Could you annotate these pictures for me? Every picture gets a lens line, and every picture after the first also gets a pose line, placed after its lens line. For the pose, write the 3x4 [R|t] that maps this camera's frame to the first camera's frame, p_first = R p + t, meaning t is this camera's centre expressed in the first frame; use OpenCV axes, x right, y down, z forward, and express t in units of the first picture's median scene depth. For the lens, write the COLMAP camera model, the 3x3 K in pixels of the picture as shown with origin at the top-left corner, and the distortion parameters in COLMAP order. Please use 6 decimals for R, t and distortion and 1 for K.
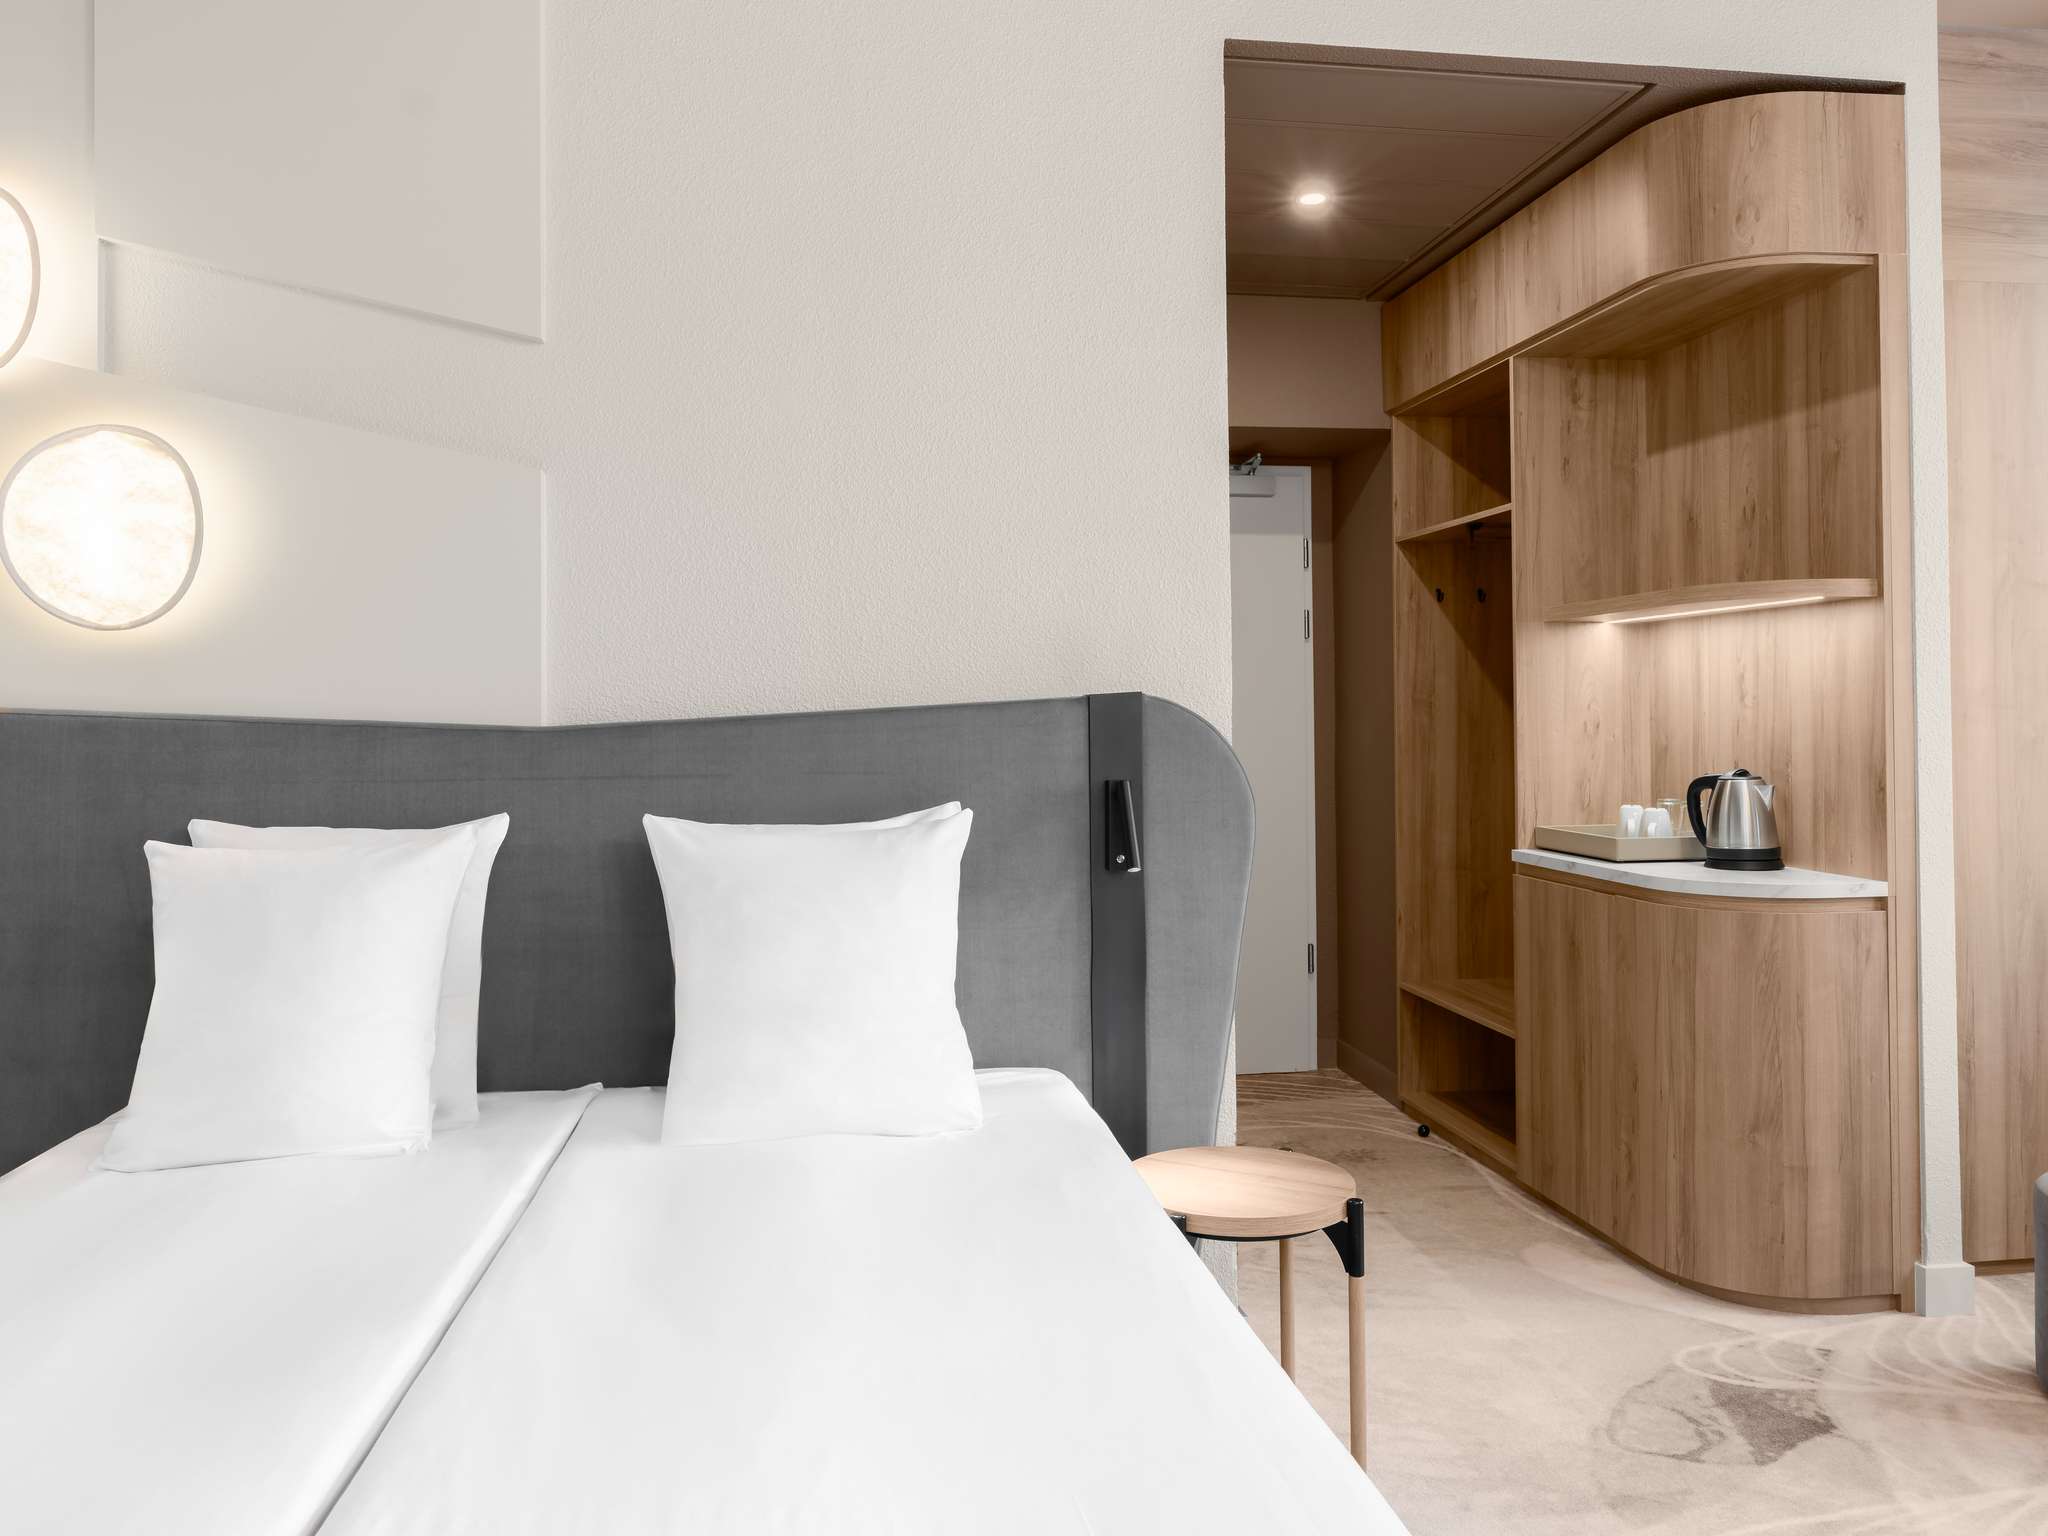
lens RADIAL K [[1481.1, 0, 1024.0], [0, 1481.1, 684.5], [0, 0, 1]] dist [-0.002867, 0.000964]
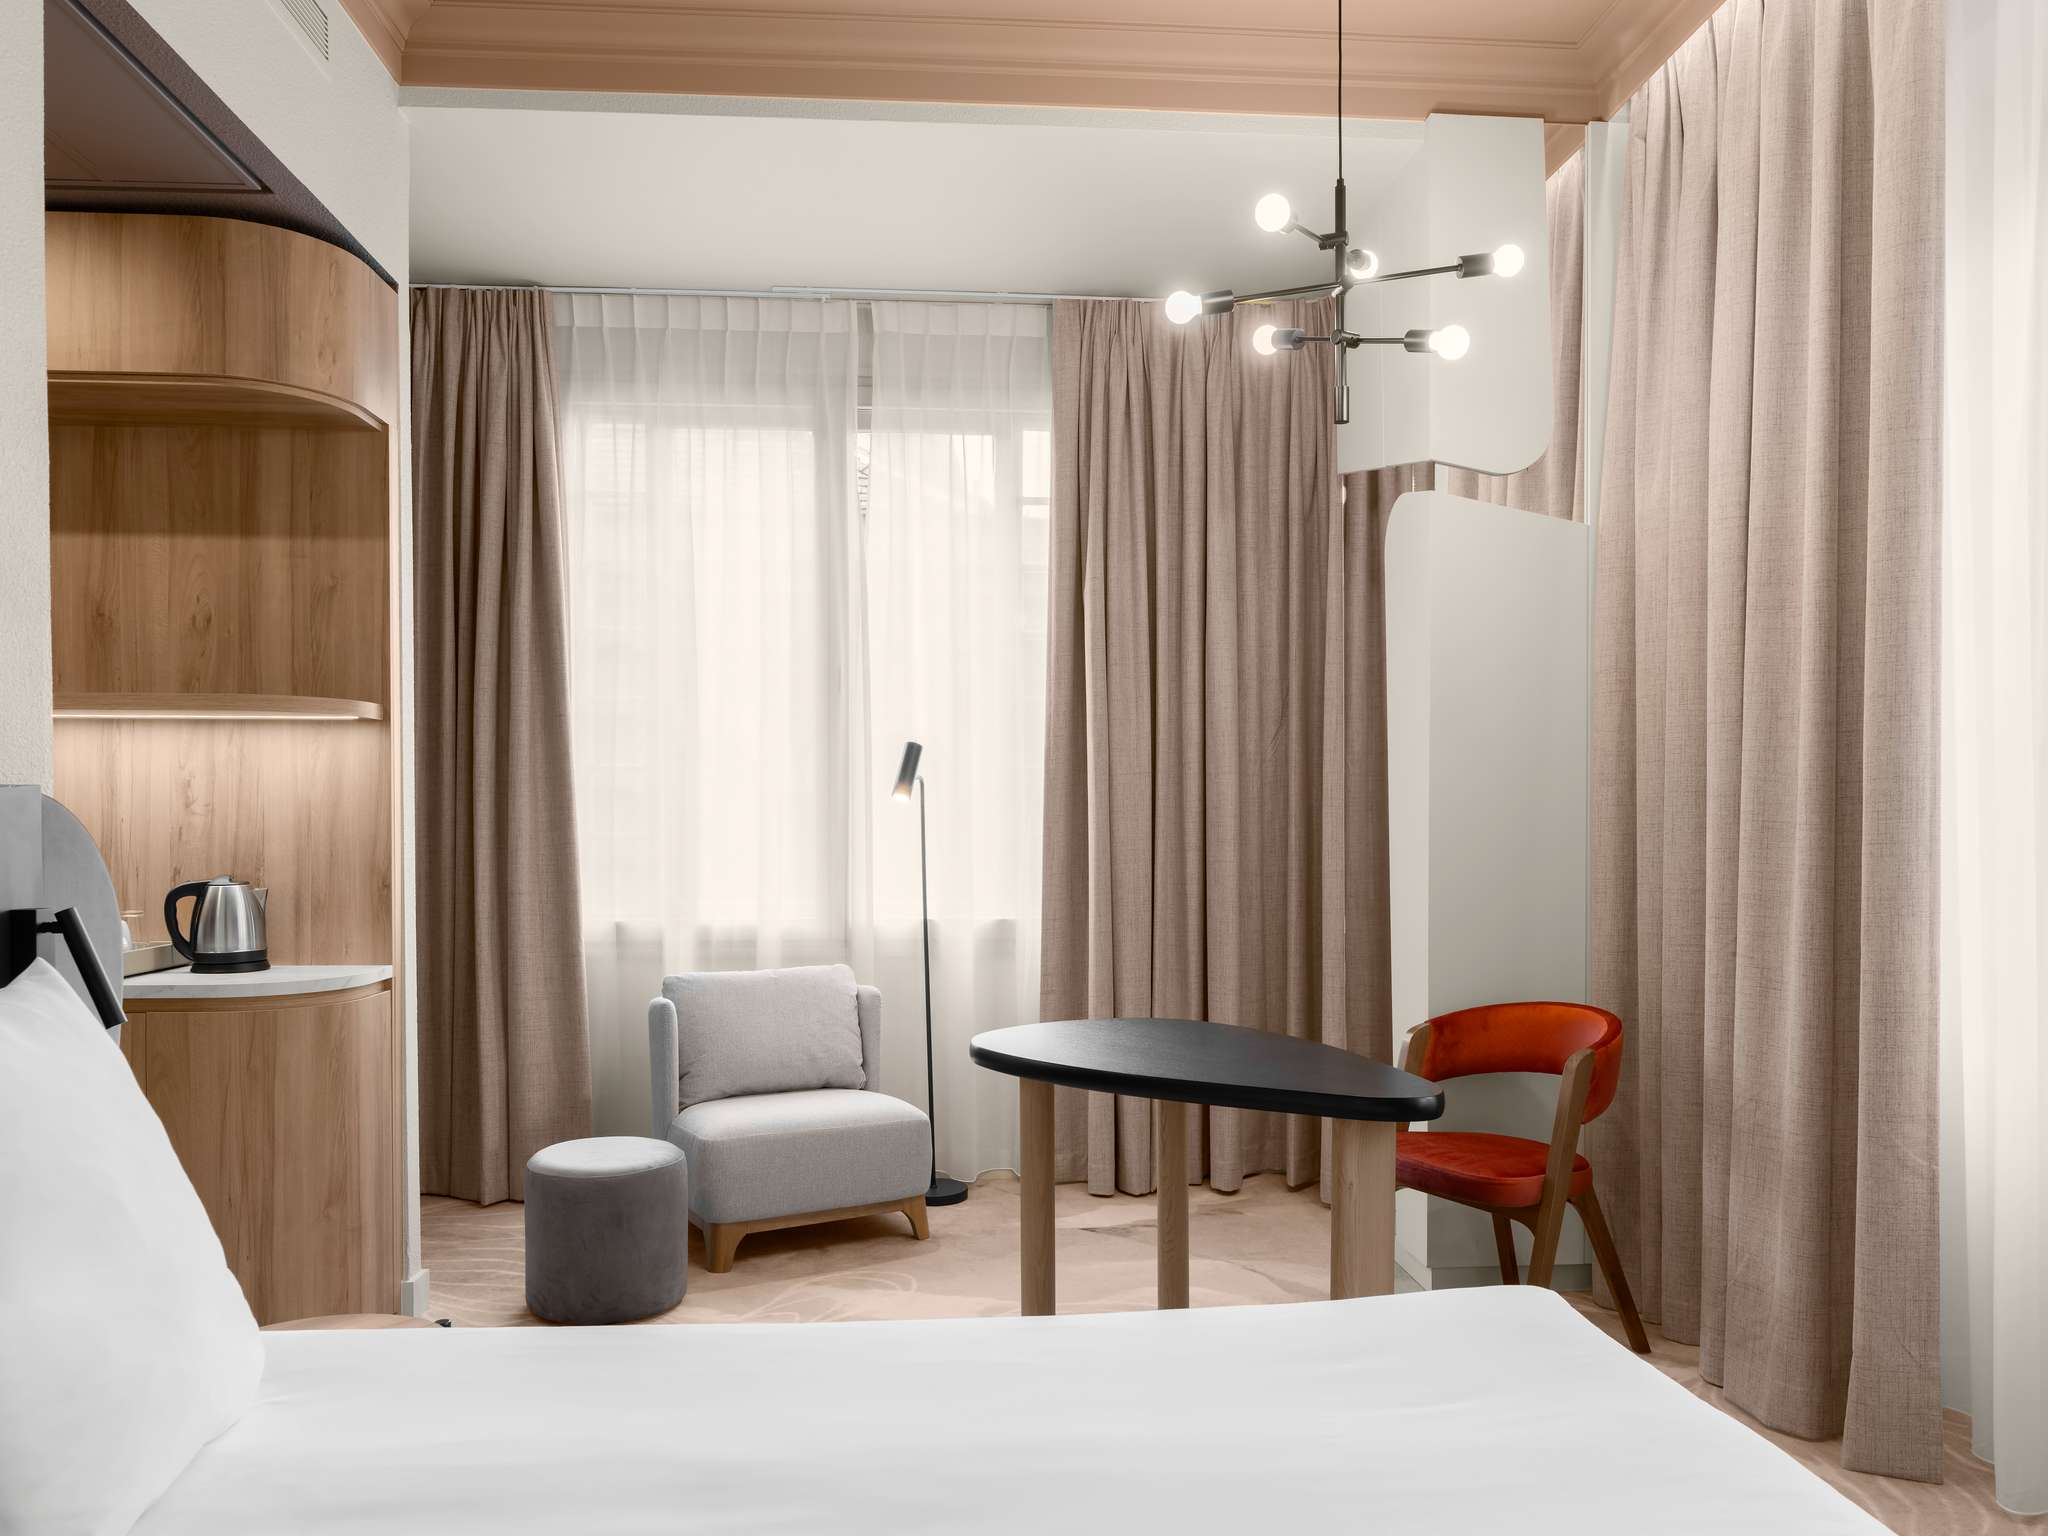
lens RADIAL K [[1418.9, 0, 1025.0], [0, 1418.9, 828.8], [0, 0, 1]] dist [-0.002294, 0.002631]
pose [[0.101879, 0.000502, 0.994797, -0.450655], [-0.024437, 0.999699, 0.001998, 0.010152], [-0.994497, -0.024514, 0.101861, 0.363667]]
